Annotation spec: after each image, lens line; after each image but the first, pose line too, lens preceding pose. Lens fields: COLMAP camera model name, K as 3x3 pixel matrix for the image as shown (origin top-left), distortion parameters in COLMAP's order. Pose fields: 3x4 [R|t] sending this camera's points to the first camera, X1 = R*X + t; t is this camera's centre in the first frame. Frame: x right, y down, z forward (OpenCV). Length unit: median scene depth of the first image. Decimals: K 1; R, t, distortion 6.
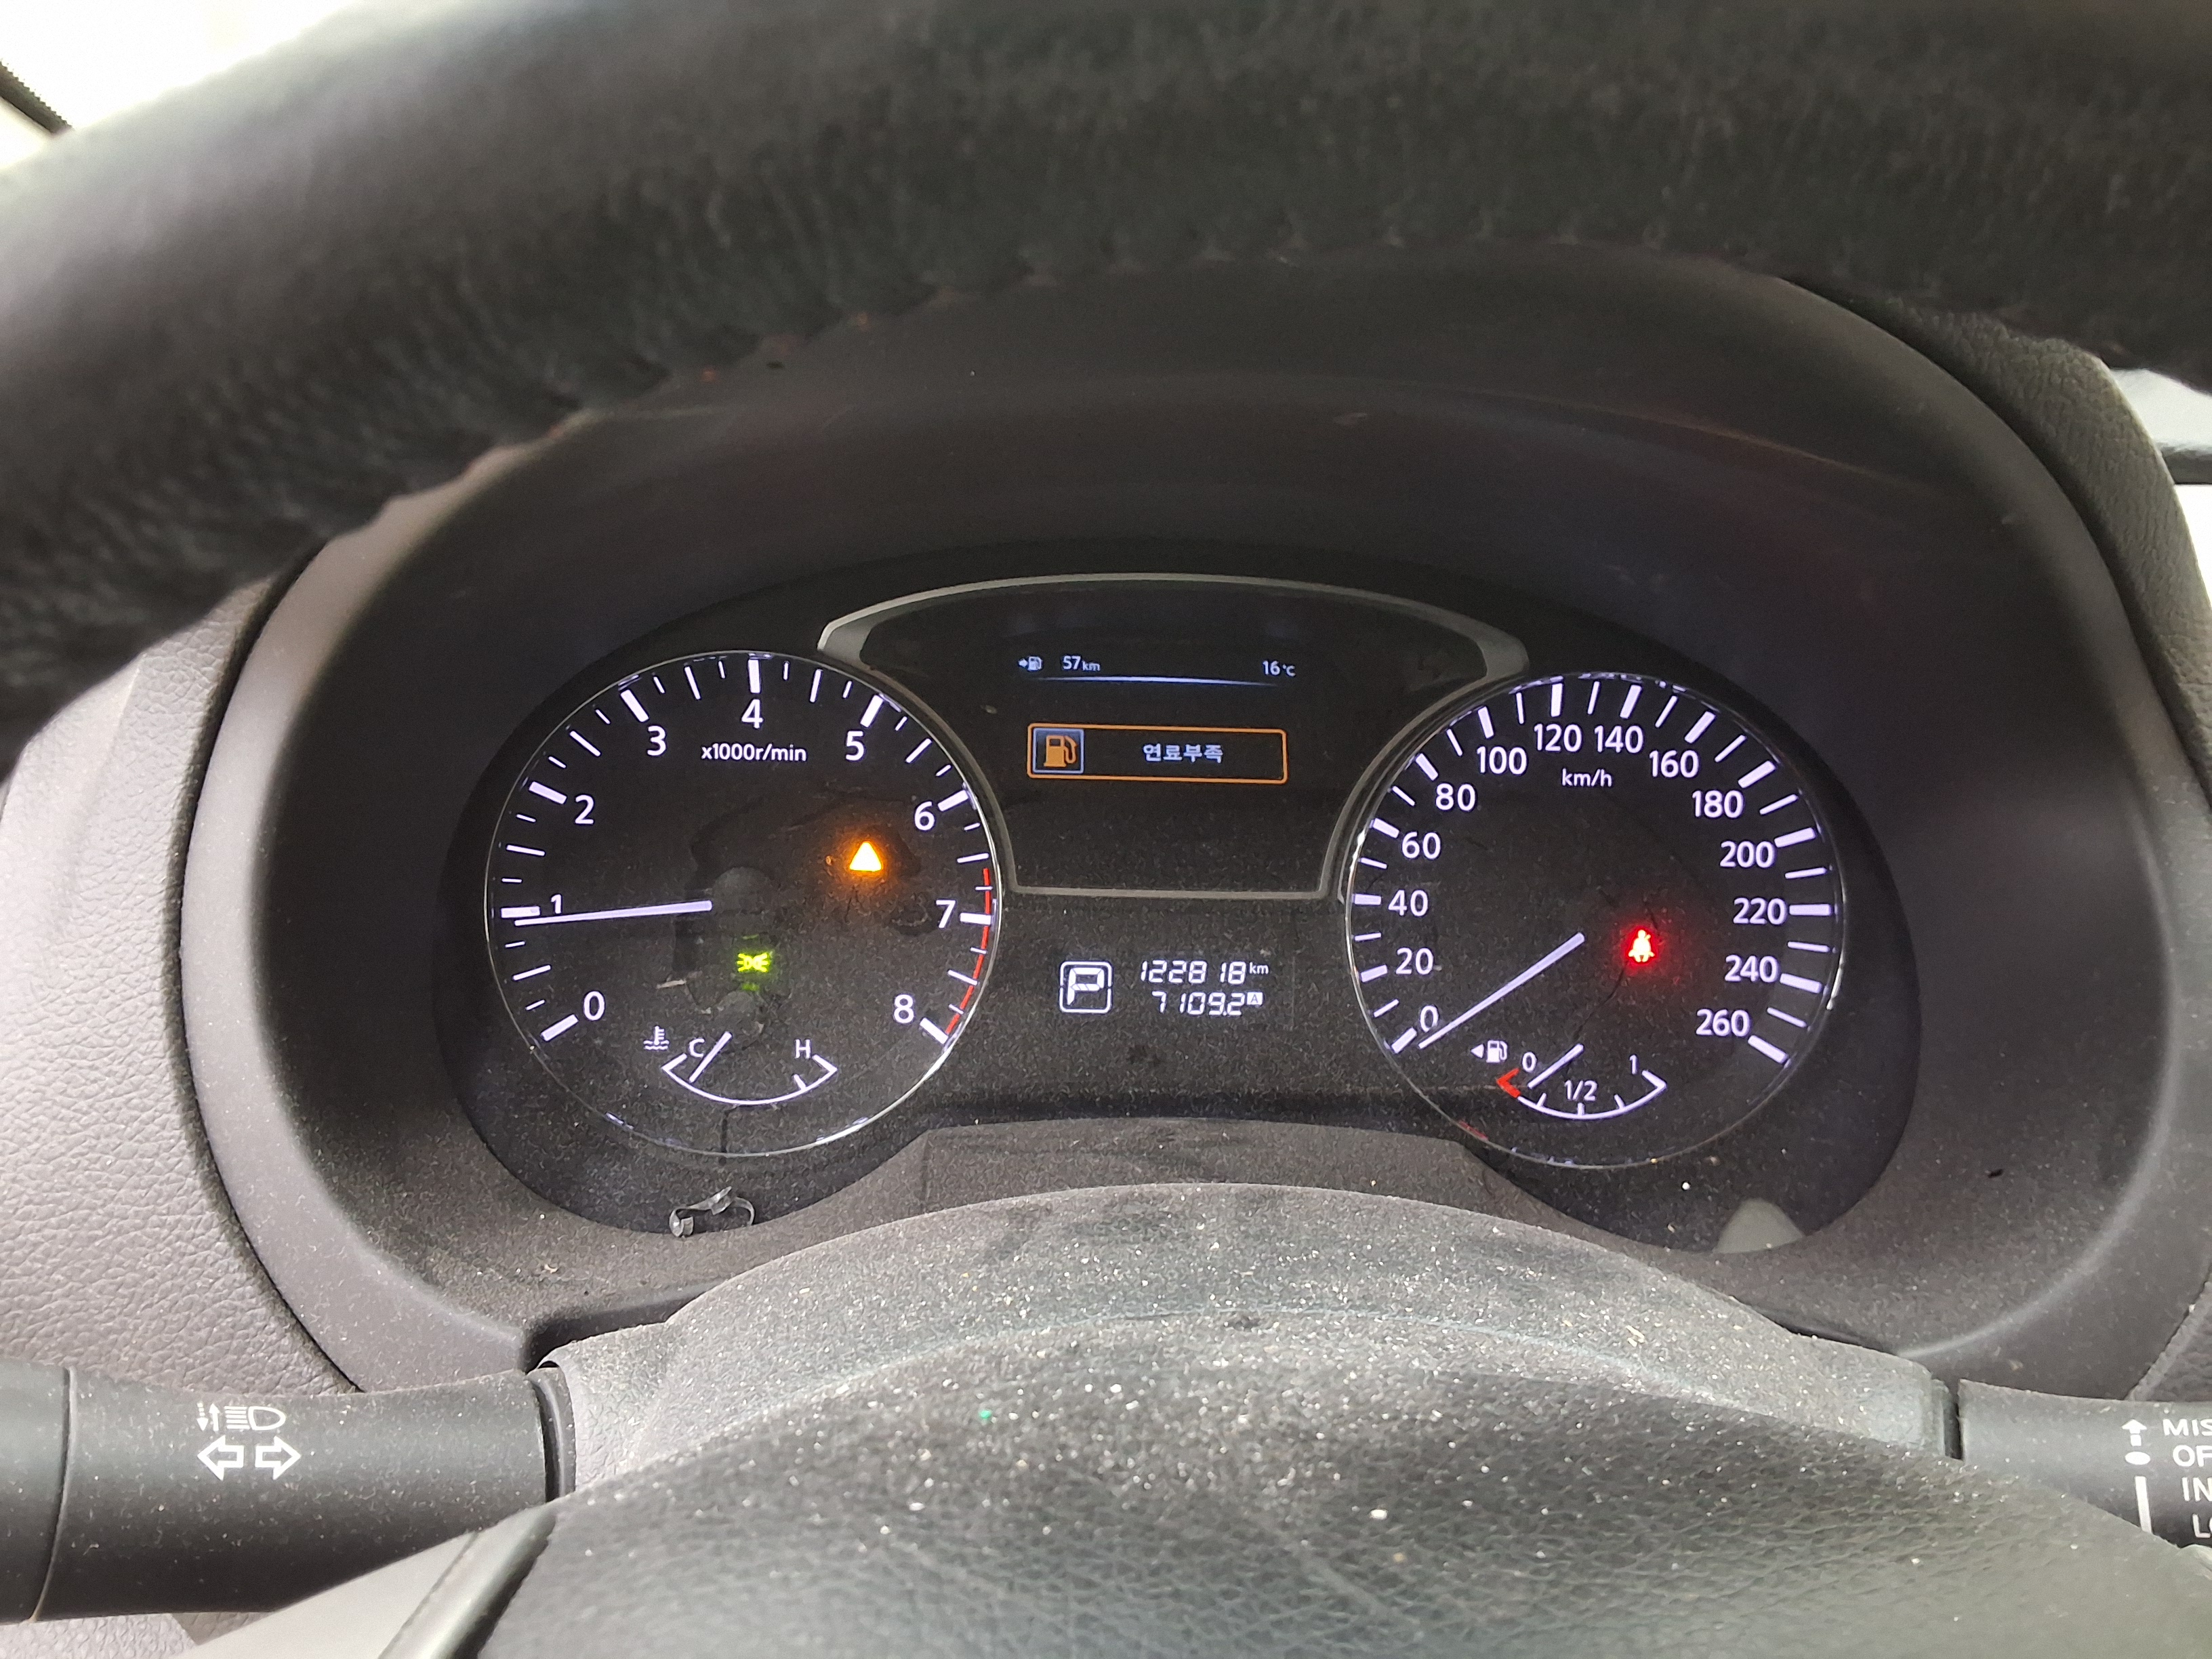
lens RADIAL K [[1779.3, 0, 1093.4], [0, 1779.3, 841.9], [0, 0, 1]] dist [0.142056, -0.247993]
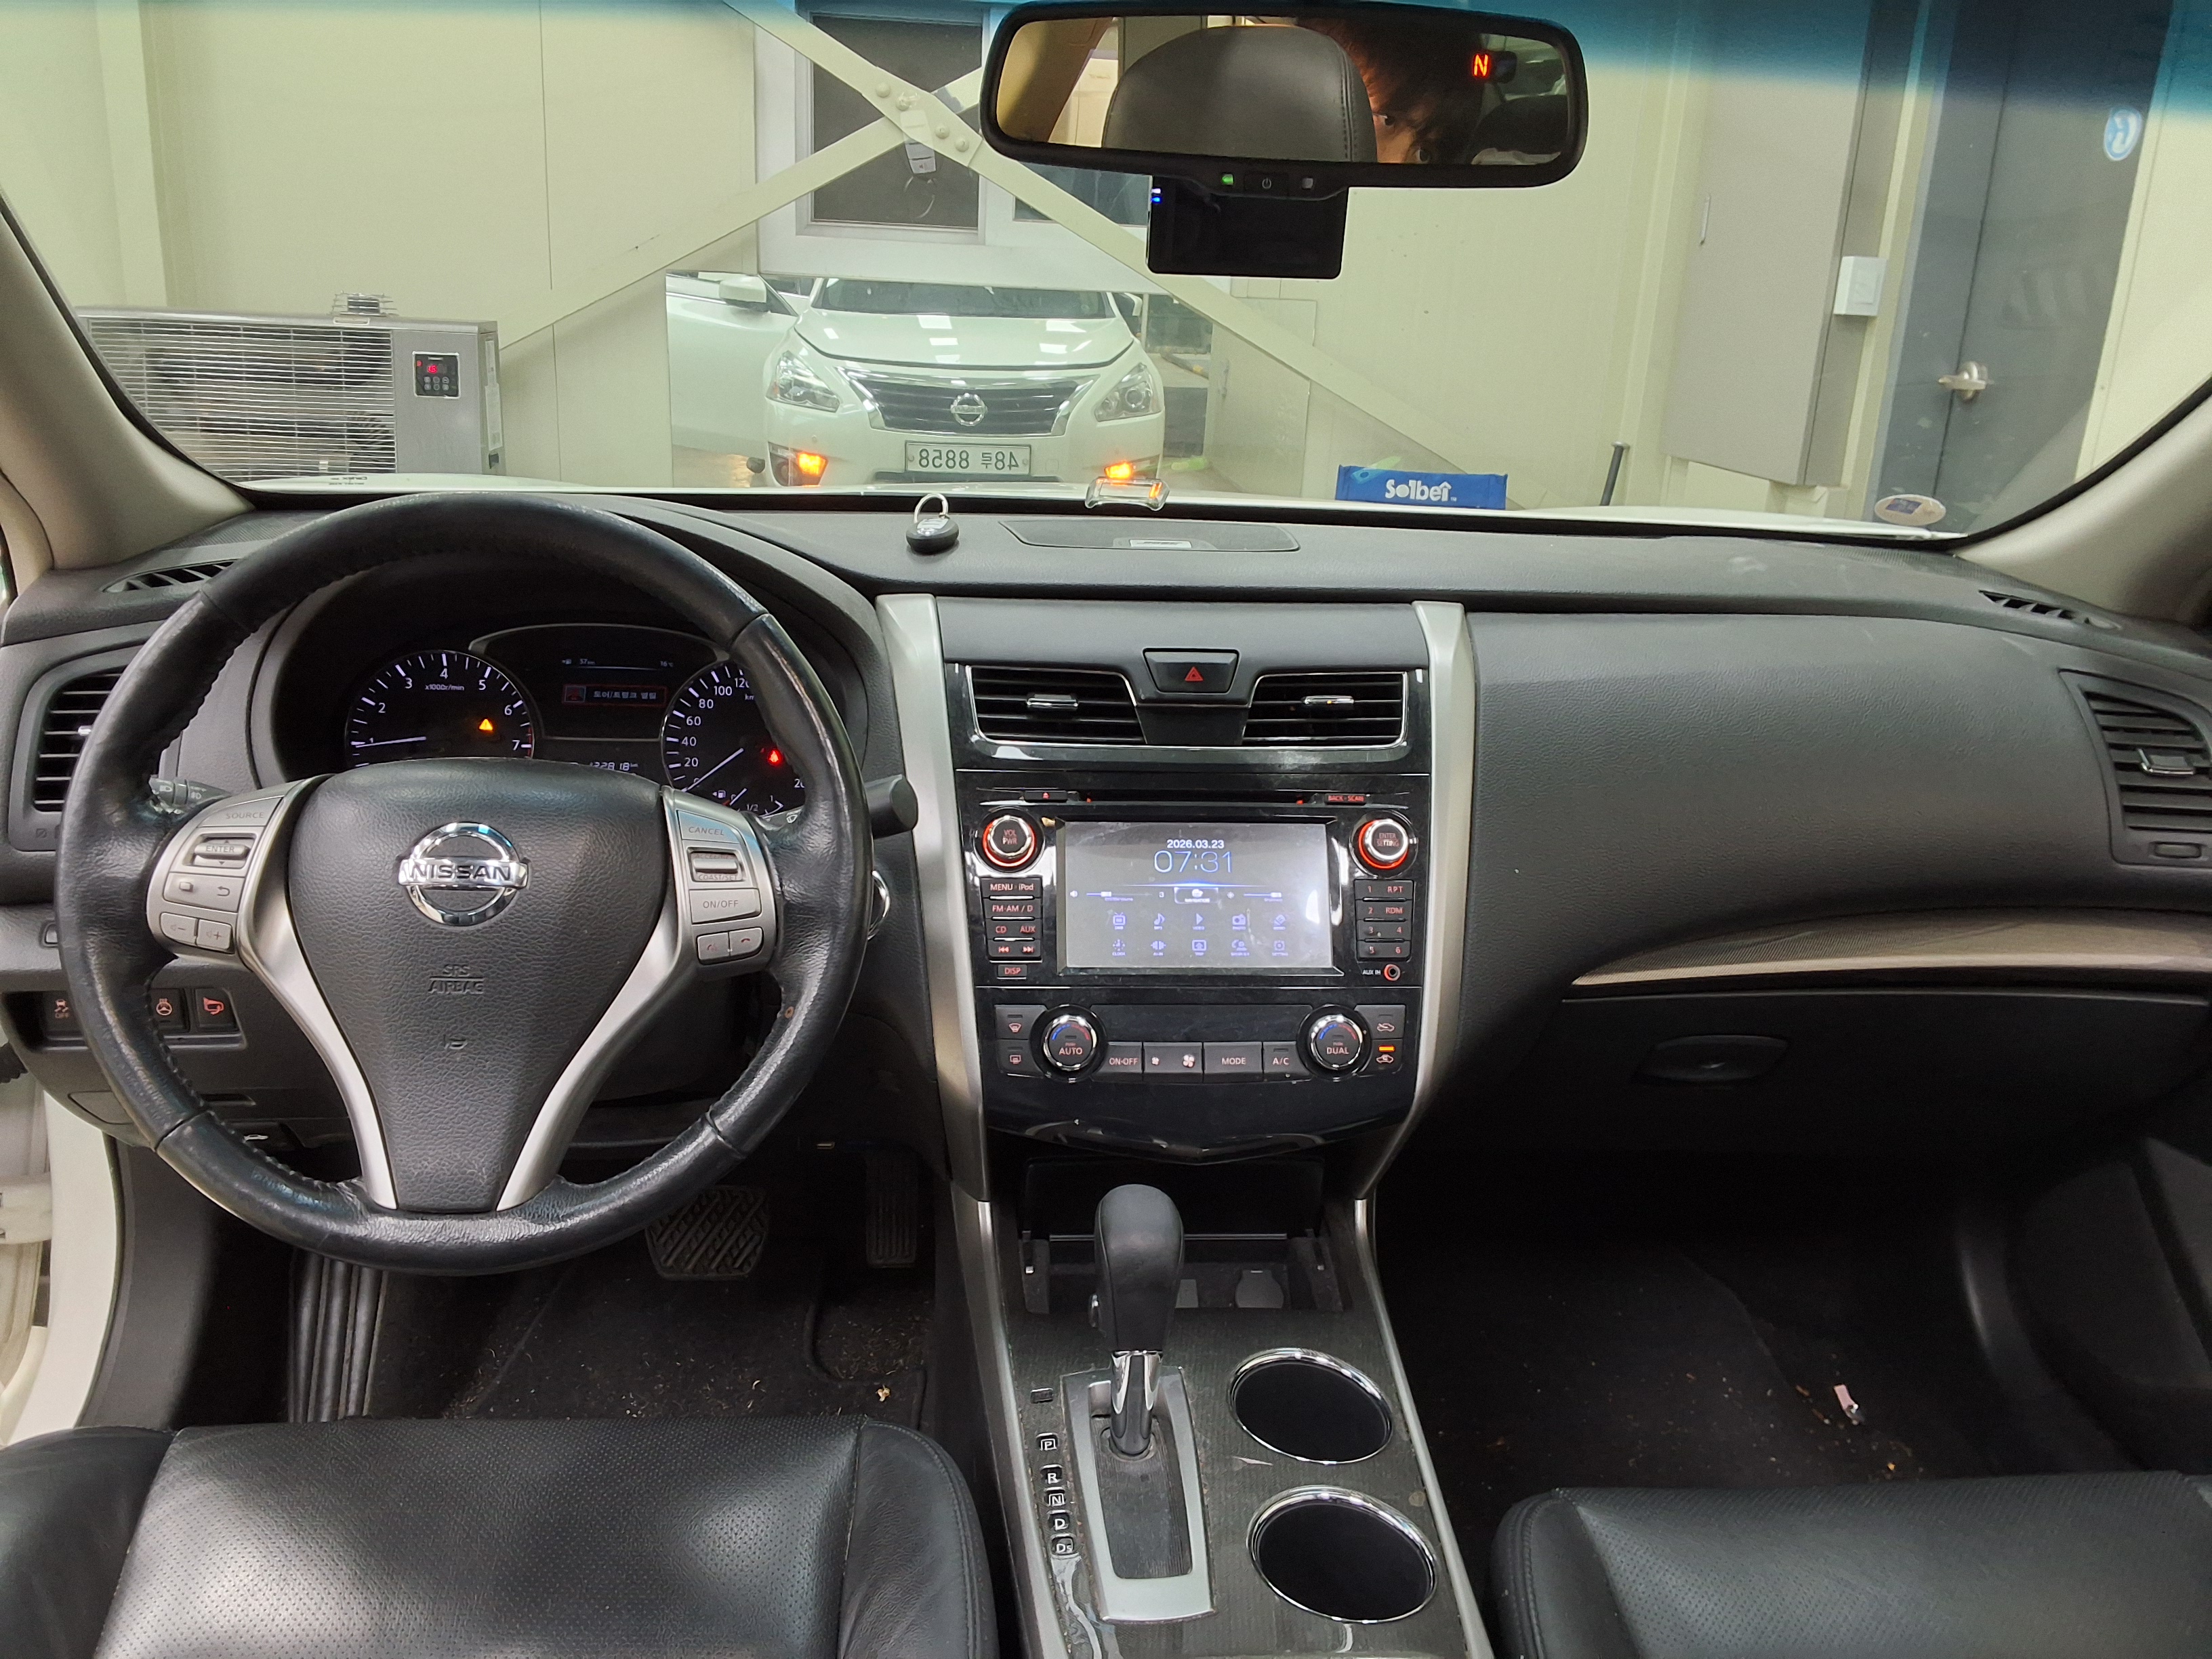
lens RADIAL K [[1779.3, 0, 1093.4], [0, 1779.3, 841.9], [0, 0, 1]] dist [0.142056, -0.247993]
pose [[0.998634, -0.011249, 0.051025, 0.664741], [0.014387, 0.998000, -0.061547, 0.373307], [-0.050231, 0.062197, 0.996799, -1.816526]]
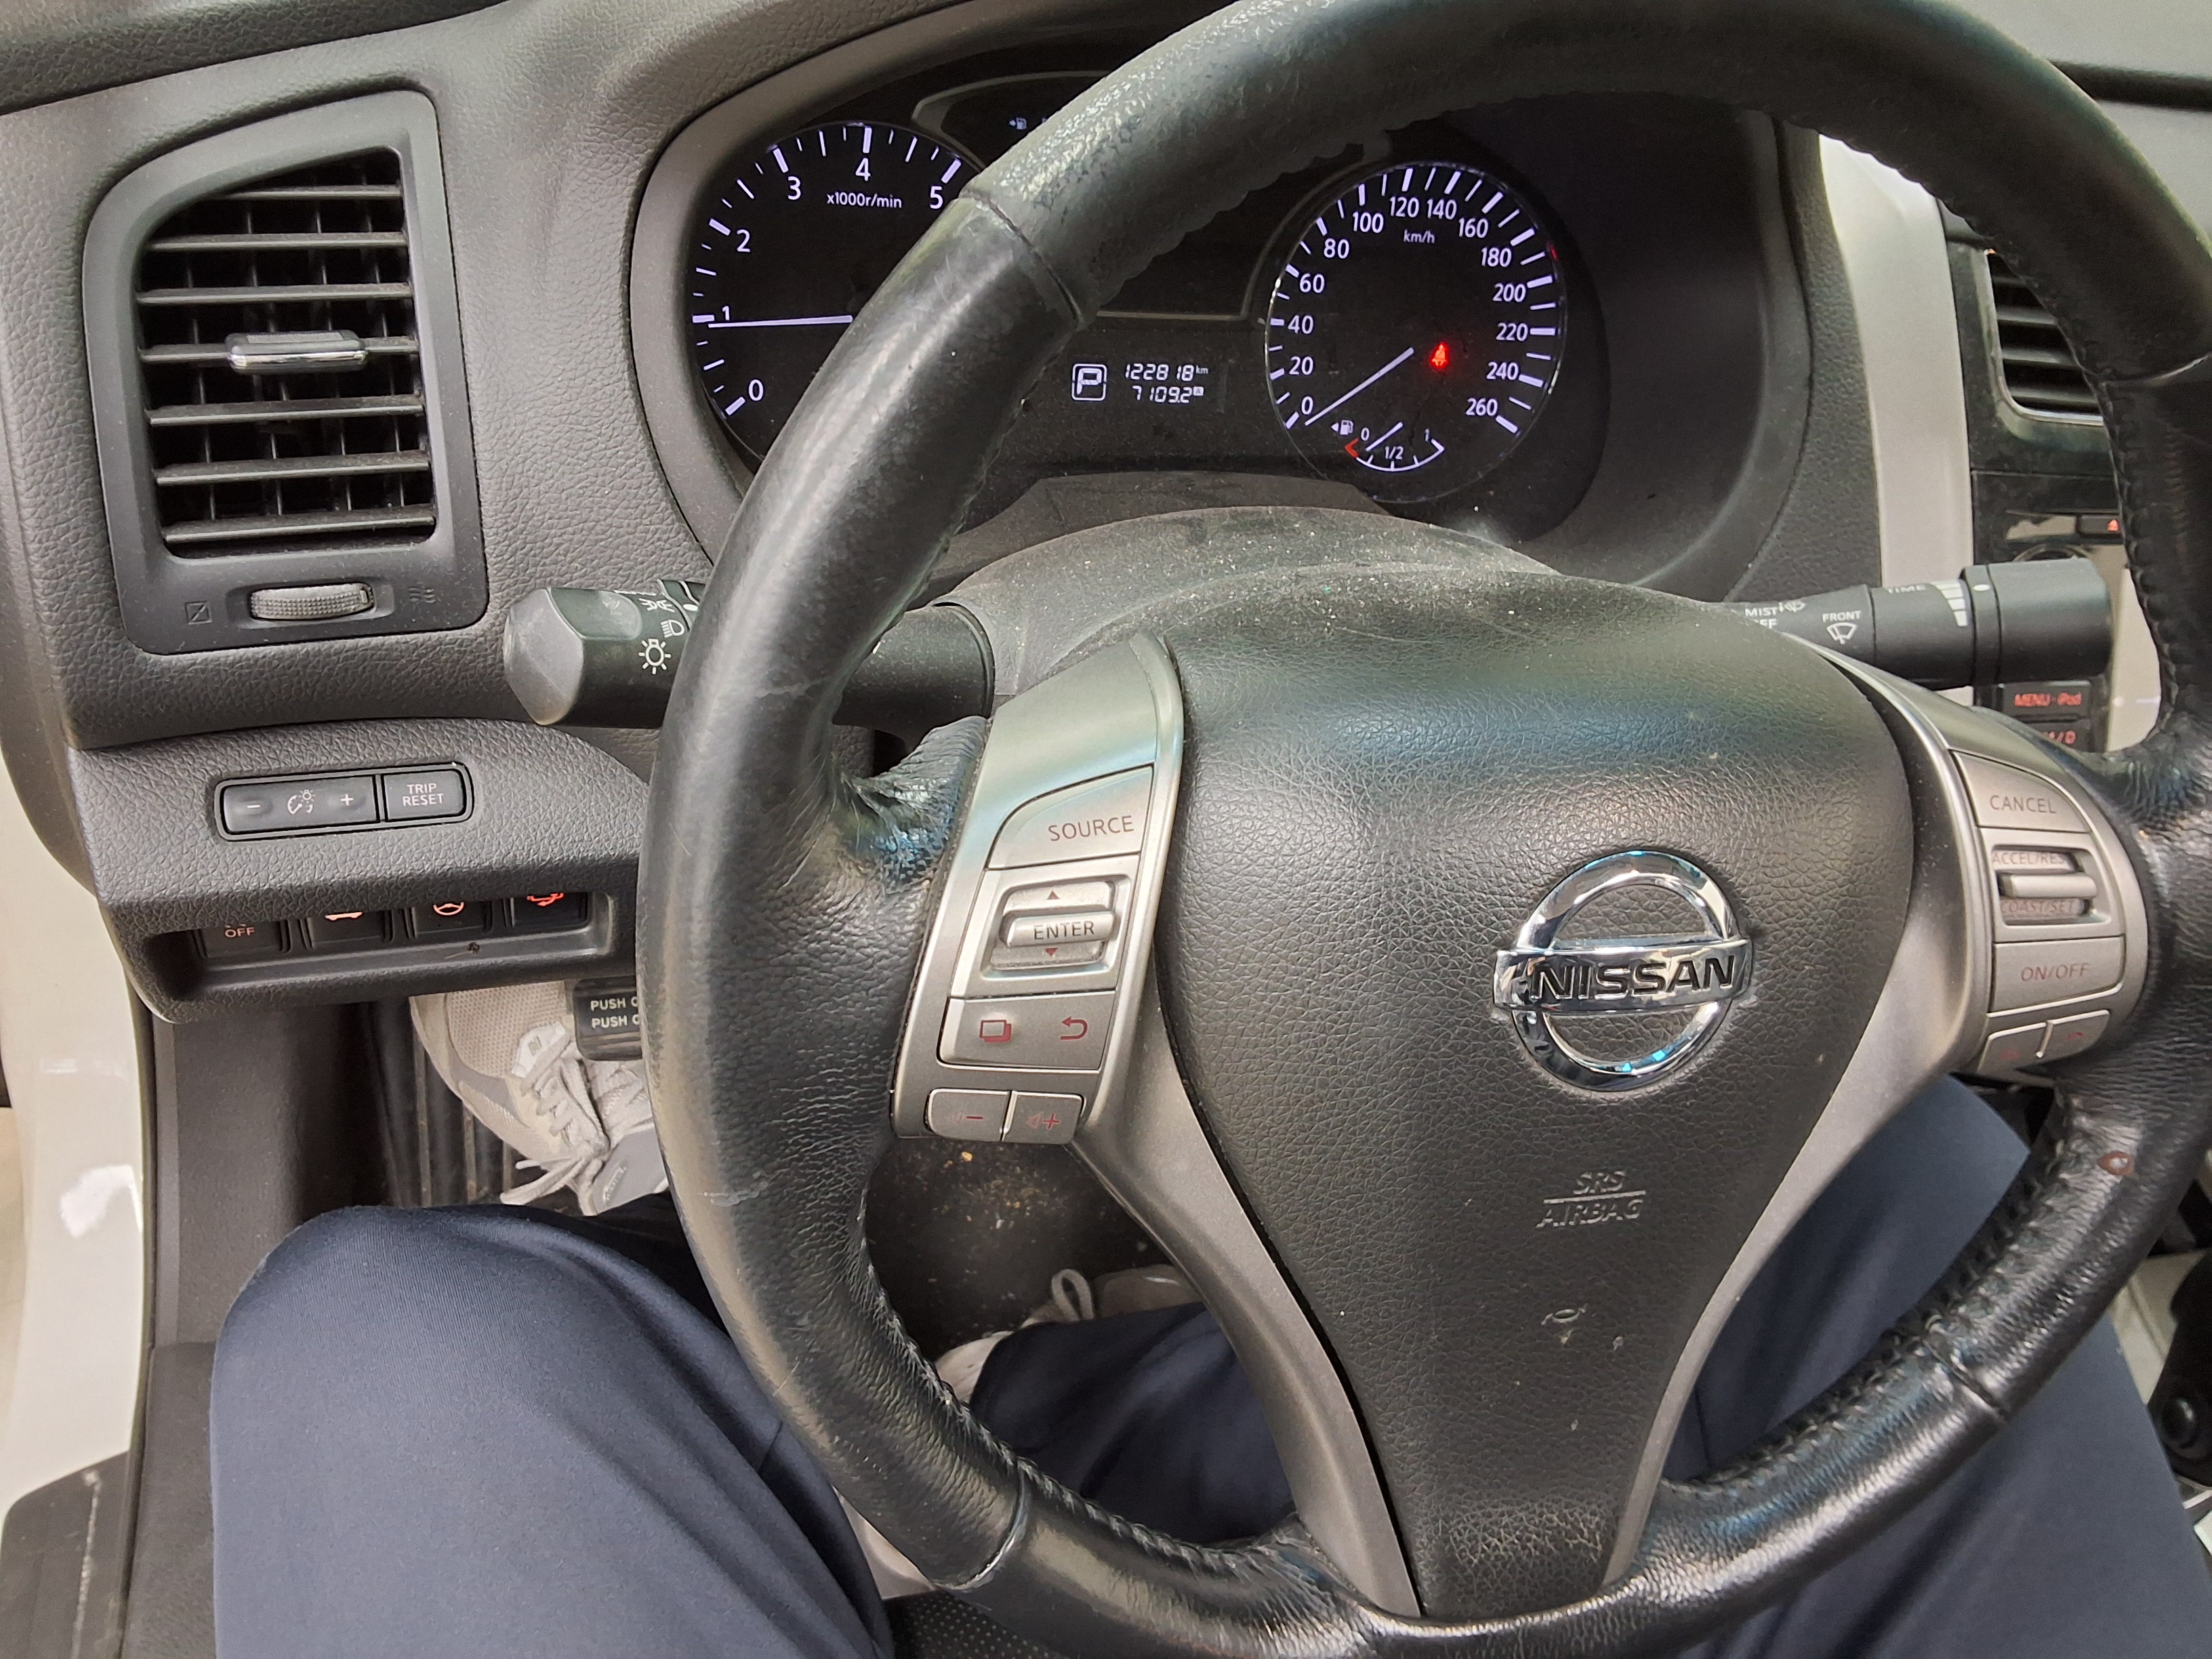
lens RADIAL K [[1779.3, 0, 1093.4], [0, 1779.3, 841.9], [0, 0, 1]] dist [0.142056, -0.247993]
pose [[0.967617, -0.052428, 0.246917, -0.382162], [-0.034287, 0.941829, 0.334340, -0.054819], [-0.250082, -0.331979, 0.909532, -0.456457]]
